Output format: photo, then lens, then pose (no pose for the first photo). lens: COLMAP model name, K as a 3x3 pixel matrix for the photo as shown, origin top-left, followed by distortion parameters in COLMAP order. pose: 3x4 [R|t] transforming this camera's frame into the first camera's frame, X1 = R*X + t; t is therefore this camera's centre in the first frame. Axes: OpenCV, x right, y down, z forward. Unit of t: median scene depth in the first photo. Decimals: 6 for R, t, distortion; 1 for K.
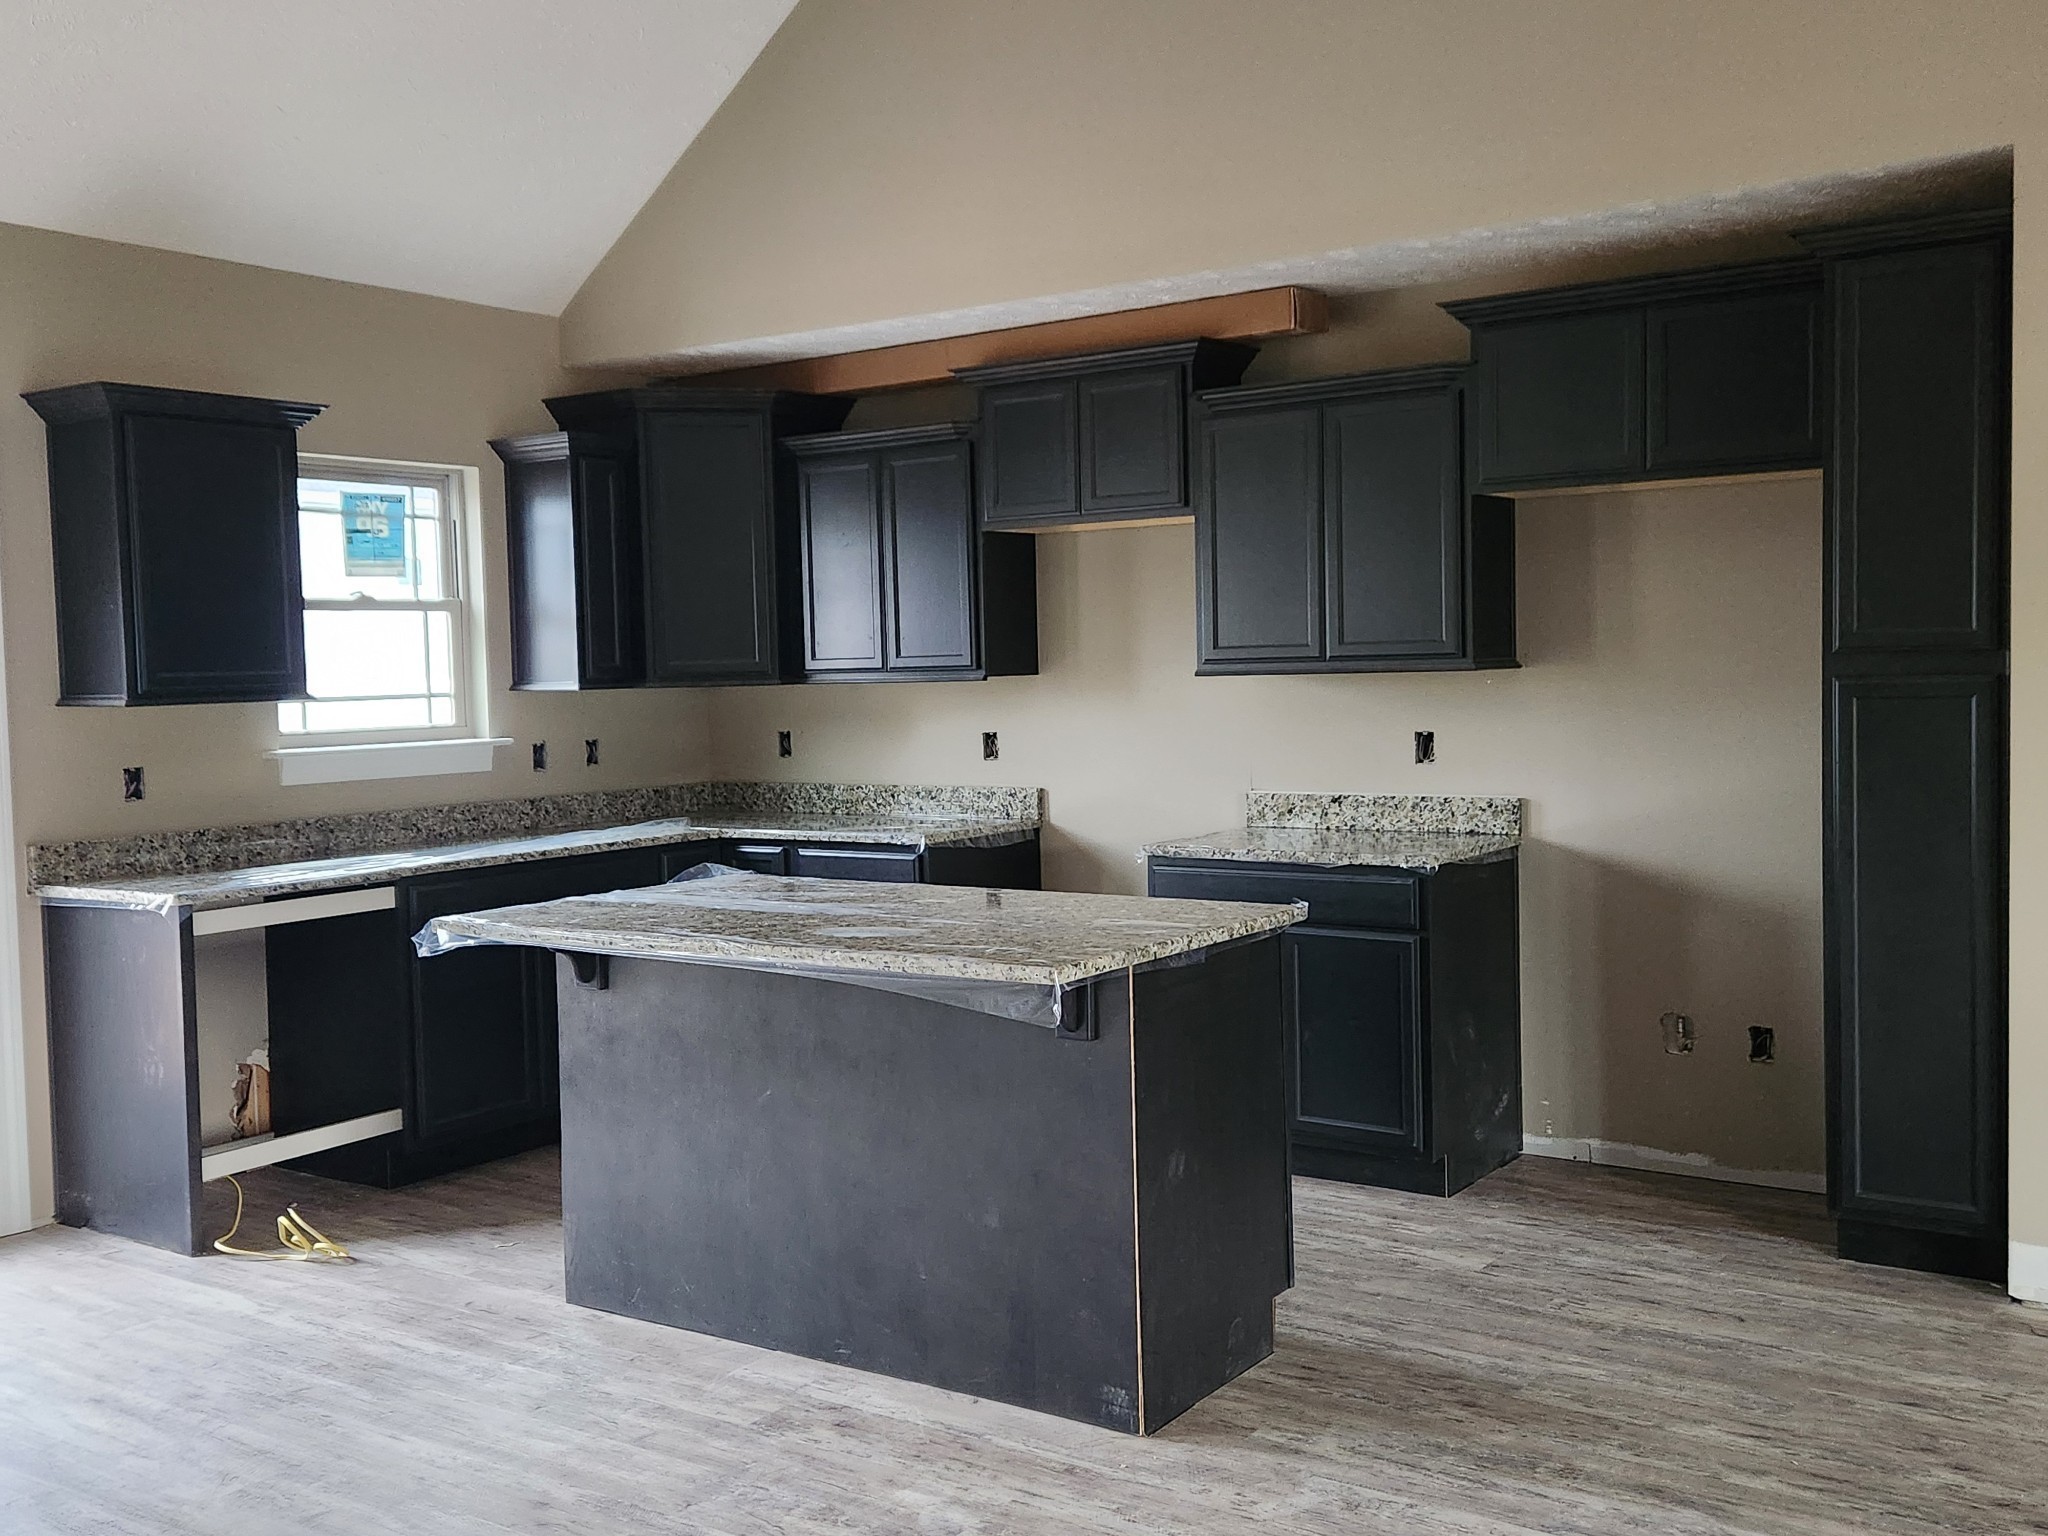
lens RADIAL K [[2031.3, 0, 1016.3], [0, 2031.3, 764.5], [0, 0, 1]] dist [0.067092, -0.020226]
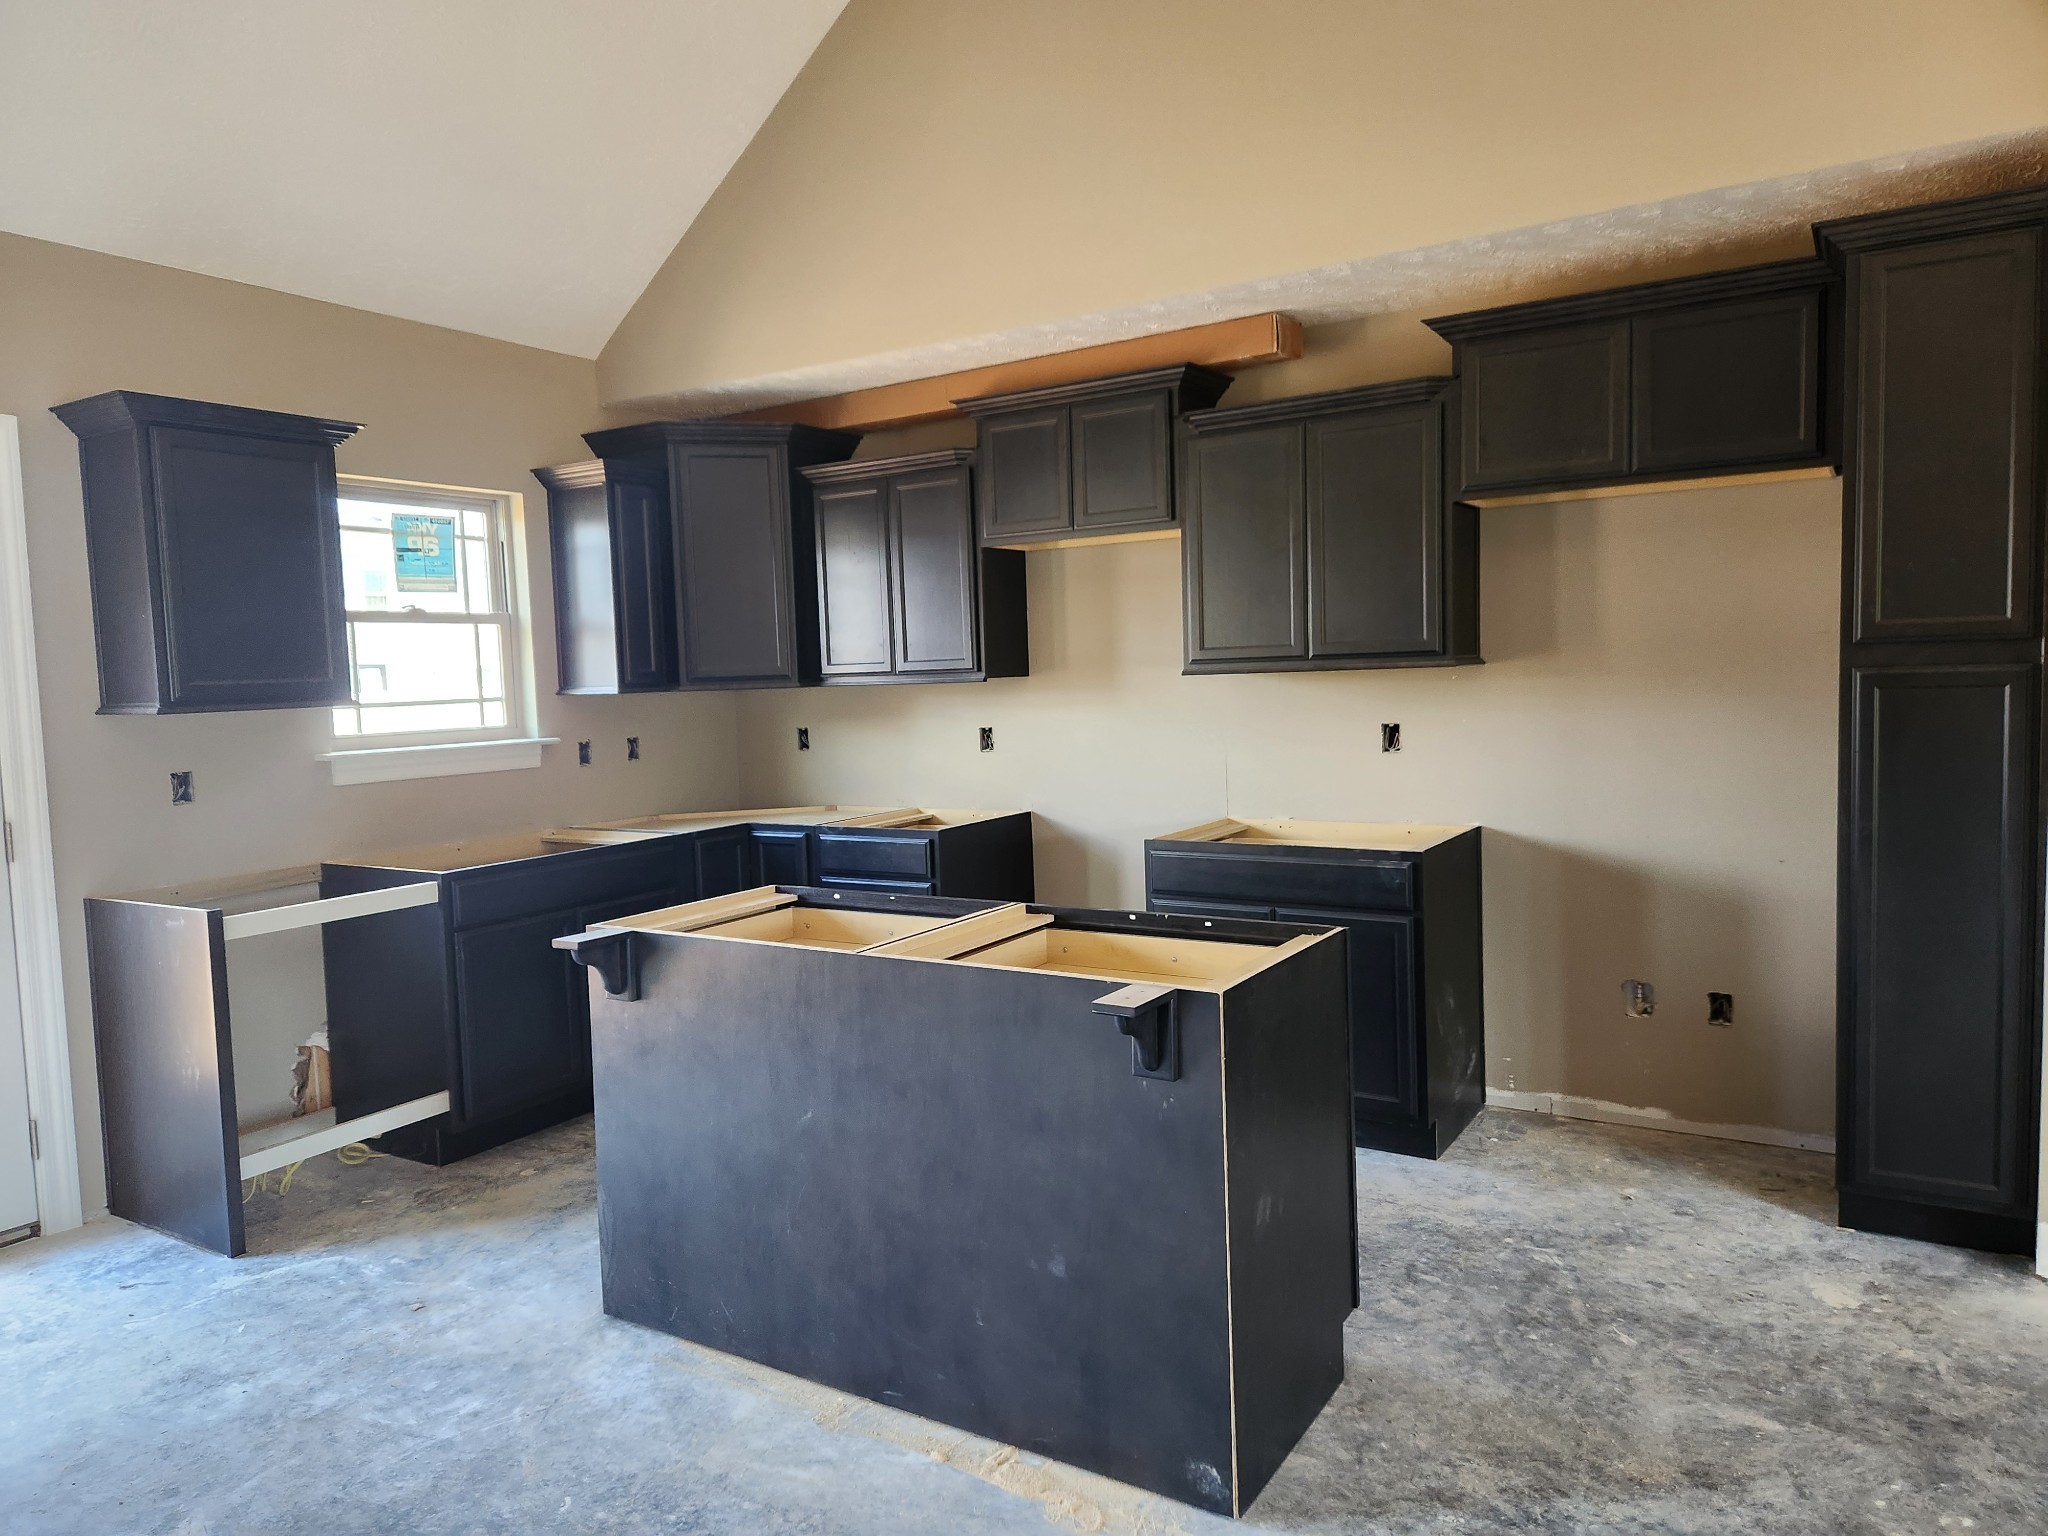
lens RADIAL K [[1409.3, 0, 1010.8], [0, 1409.3, 768.6], [0, 0, 1]] dist [0.057834, -0.000473]
pose [[0.998971, -0.012982, 0.043467, -0.038536], [0.012144, 0.999736, 0.019488, -0.008988], [-0.043708, -0.018940, 0.998865, 0.241000]]
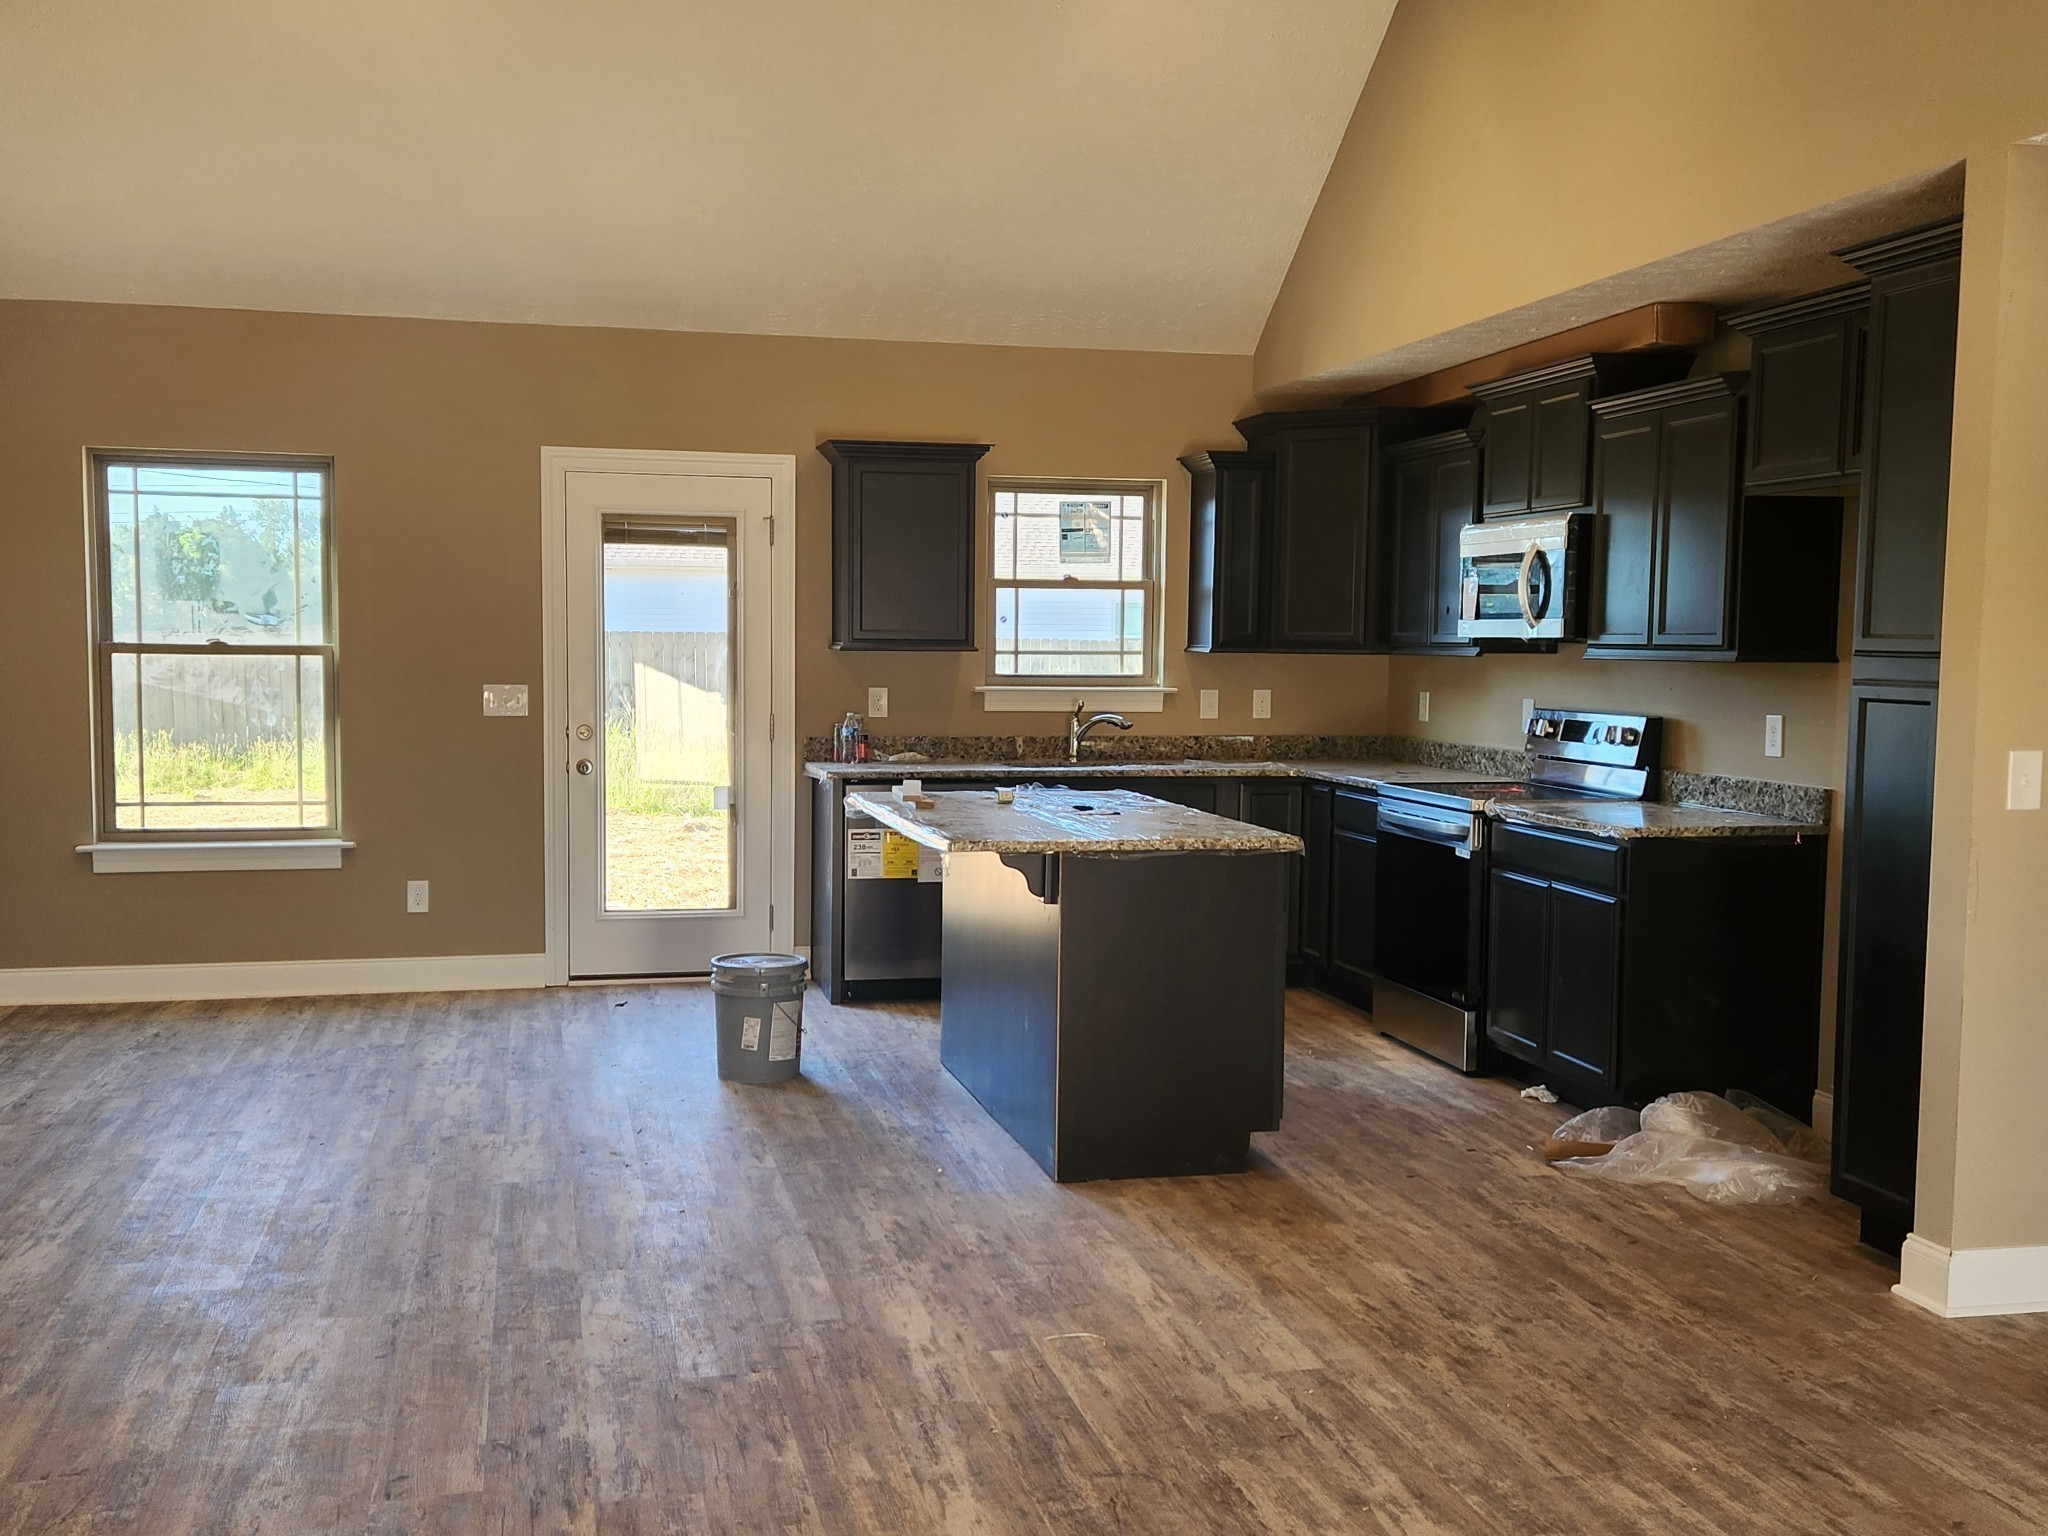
lens RADIAL K [[2027.7, 0, 976.0], [0, 2027.7, 812.0], [0, 0, 1]] dist [0.075935, -0.026856]
pose [[0.735508, 0.092620, -0.671155, 0.601734], [-0.066519, 0.995698, 0.064510, -0.009926], [0.674243, -0.002803, 0.738505, -0.052717]]
